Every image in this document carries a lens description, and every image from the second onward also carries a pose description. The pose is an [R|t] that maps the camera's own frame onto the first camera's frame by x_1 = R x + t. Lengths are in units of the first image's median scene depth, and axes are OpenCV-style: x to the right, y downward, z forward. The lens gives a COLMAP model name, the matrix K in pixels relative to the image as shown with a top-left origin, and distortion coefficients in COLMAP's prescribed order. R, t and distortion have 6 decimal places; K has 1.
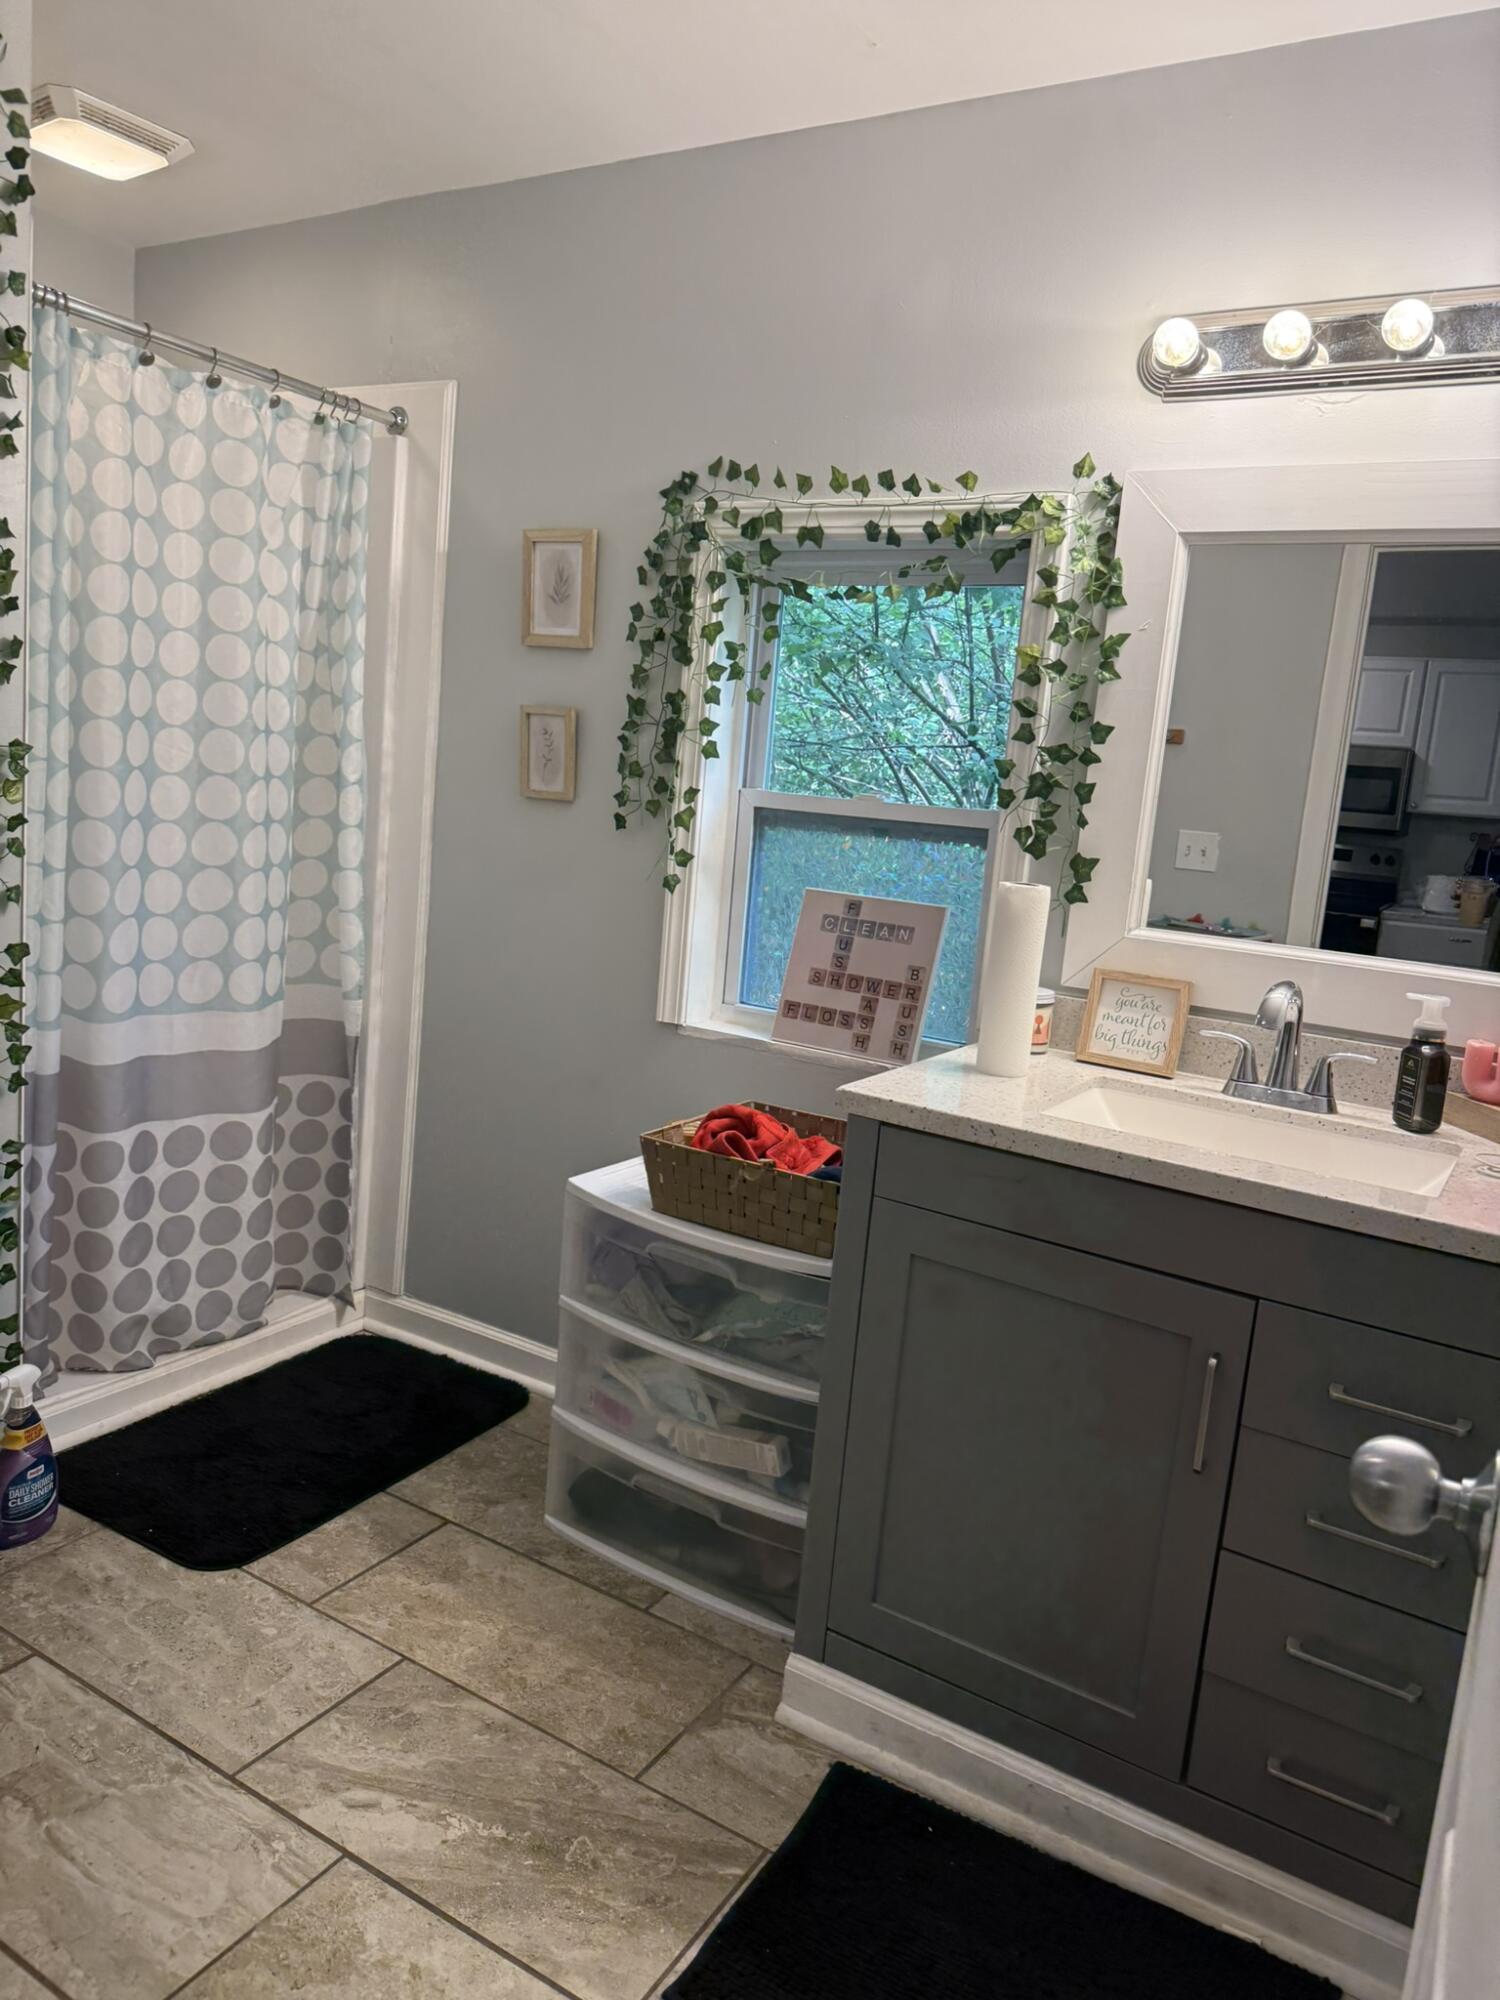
lens RADIAL K [[1421.6, 0, 749.6], [0, 1421.6, 993.5], [0, 0, 1]] dist [0.008882, -0.009842]
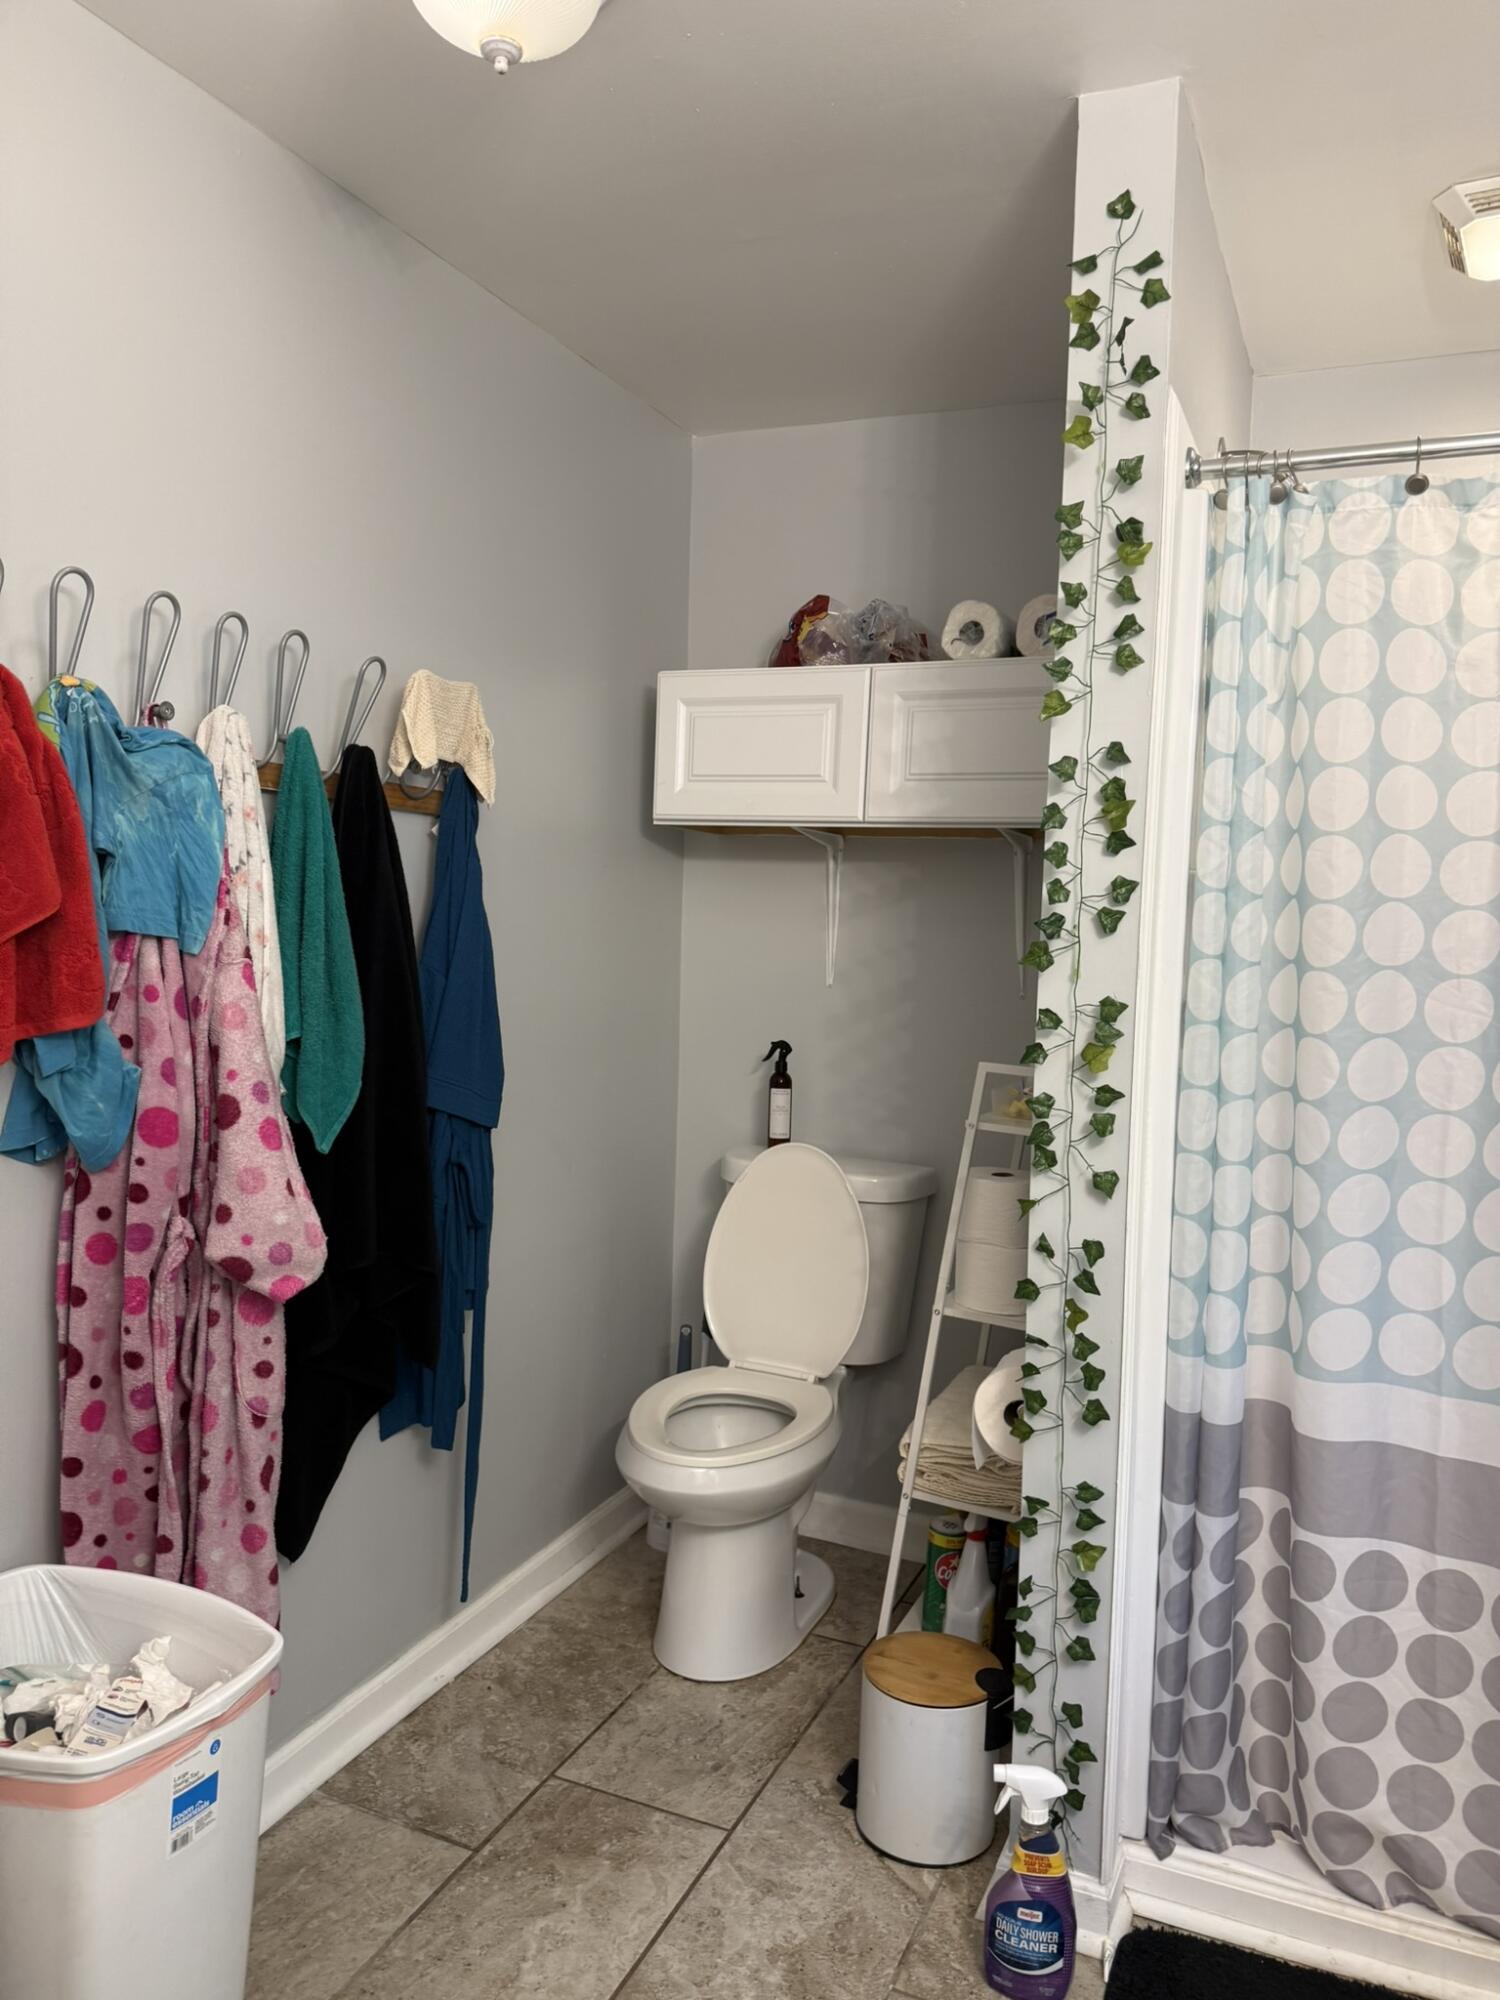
lens RADIAL K [[1421.6, 0, 750.9], [0, 1421.6, 1007.5], [0, 0, 1]] dist [0.008882, -0.009842]
pose [[0.132964, -0.022411, -0.990867, 0.234656], [-0.167559, 0.984845, -0.044759, -0.084491], [0.976854, 0.171980, 0.127194, 0.578534]]
